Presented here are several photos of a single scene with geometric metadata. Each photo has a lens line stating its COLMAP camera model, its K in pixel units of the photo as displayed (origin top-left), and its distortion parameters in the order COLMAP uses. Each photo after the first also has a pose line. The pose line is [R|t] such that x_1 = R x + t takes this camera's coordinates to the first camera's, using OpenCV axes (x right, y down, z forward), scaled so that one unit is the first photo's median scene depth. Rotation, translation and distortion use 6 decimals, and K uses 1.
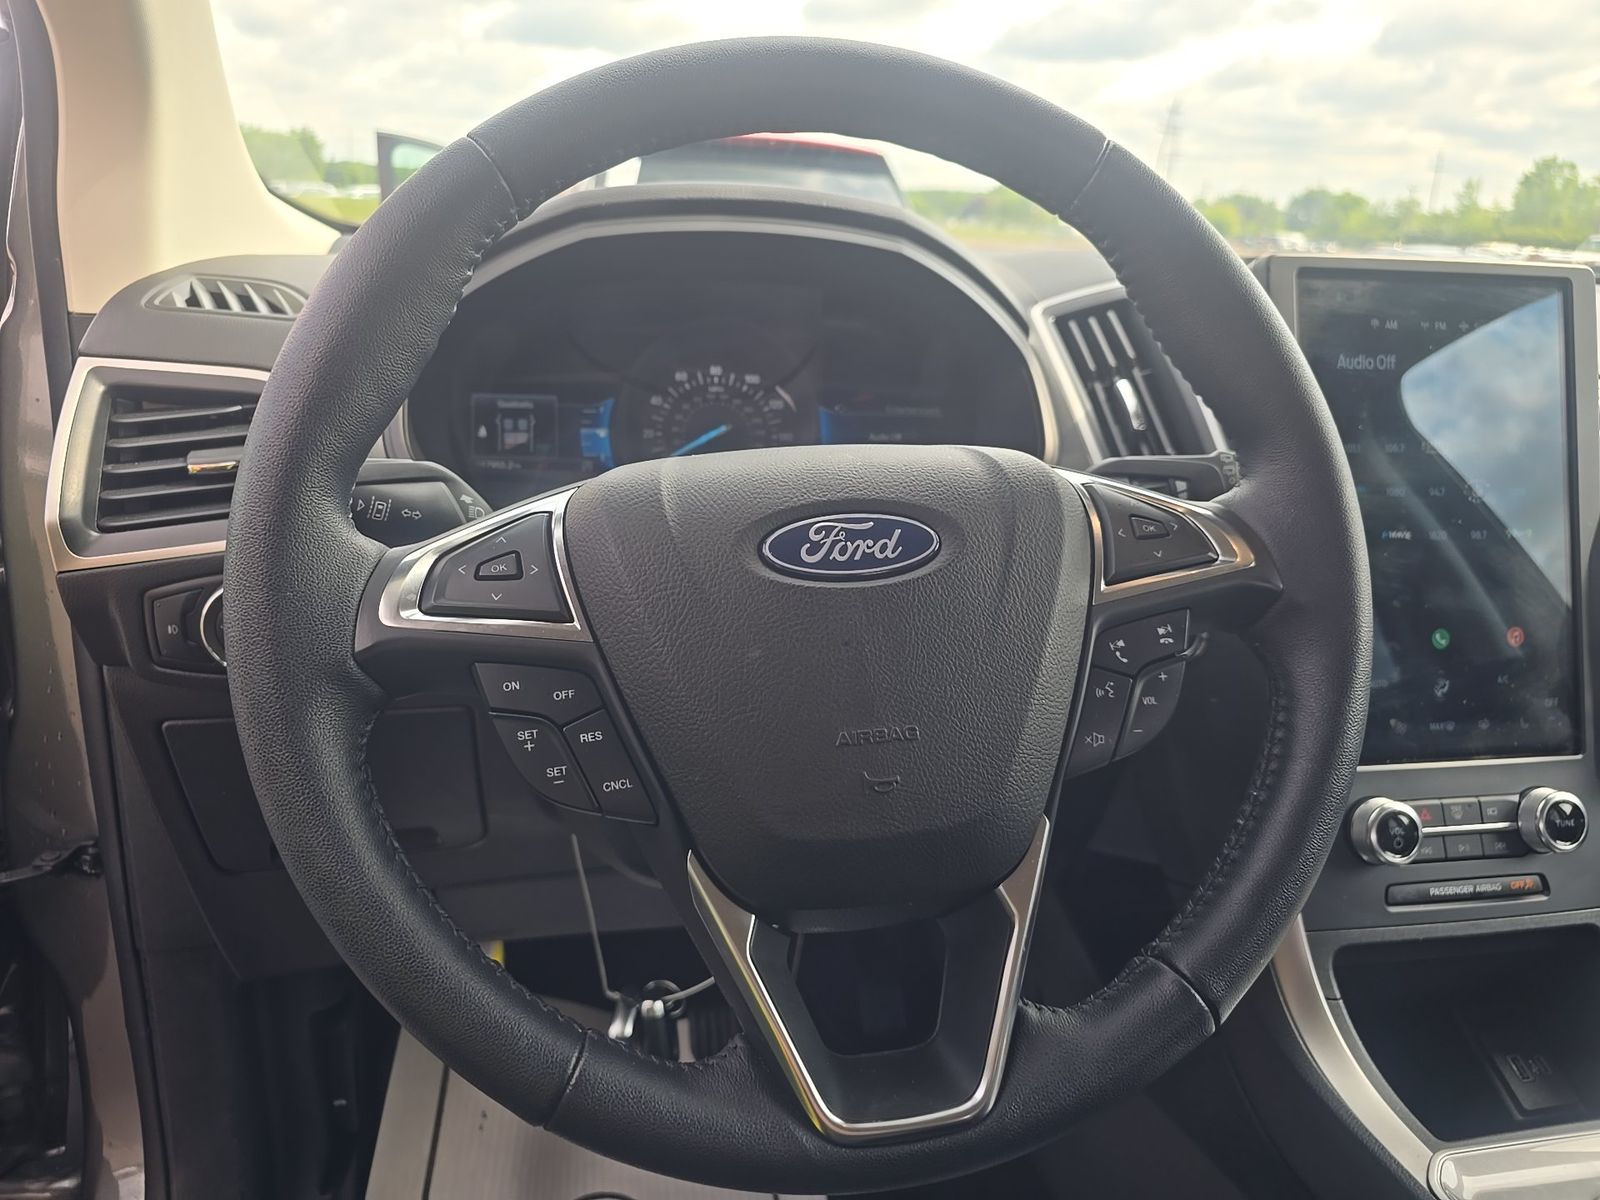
lens RADIAL K [[1105.7, 0, 802.5], [0, 1105.7, 602.3], [0, 0, 1]] dist [0.036495, -0.013286]
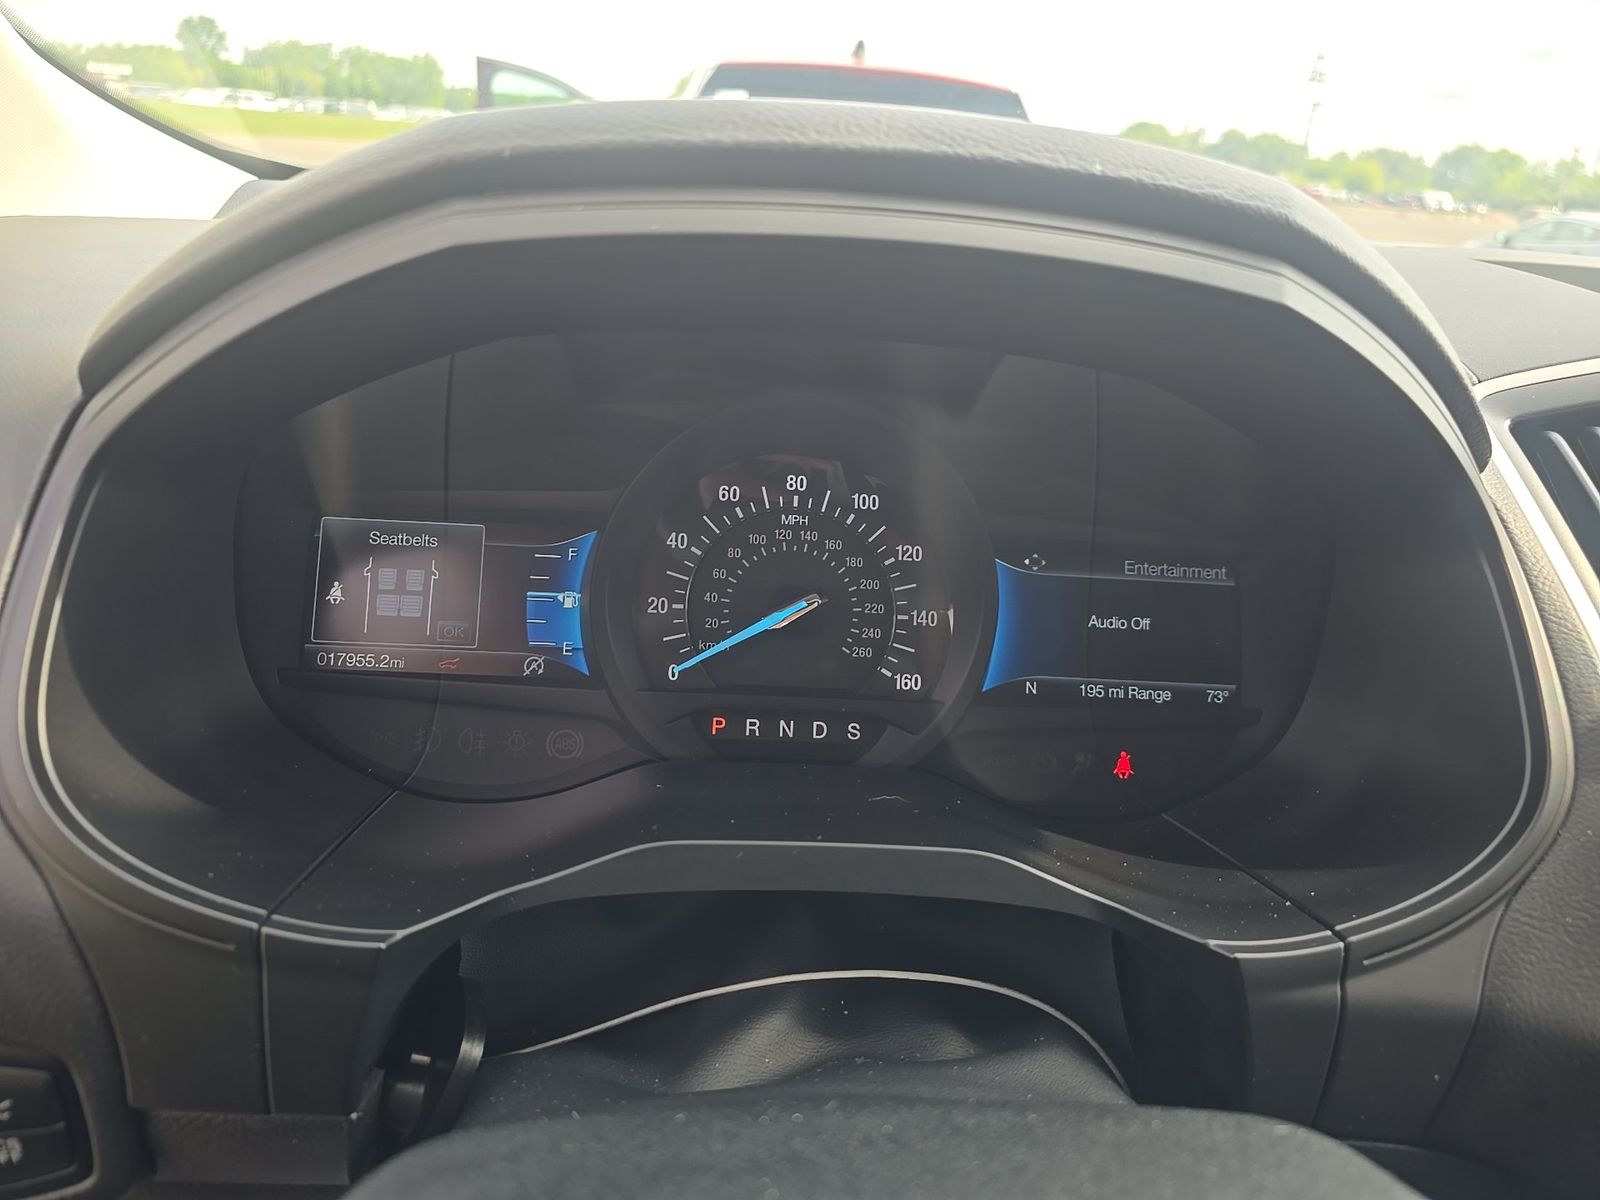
lens RADIAL K [[1105.7, 0, 799.2], [0, 1105.7, 611.6], [0, 0, 1]] dist [0.036495, -0.013286]
pose [[0.994883, 0.064043, -0.078147, -0.032943], [-0.059762, 0.996643, 0.055951, -0.179005], [0.081468, -0.050995, 0.995371, 0.485352]]
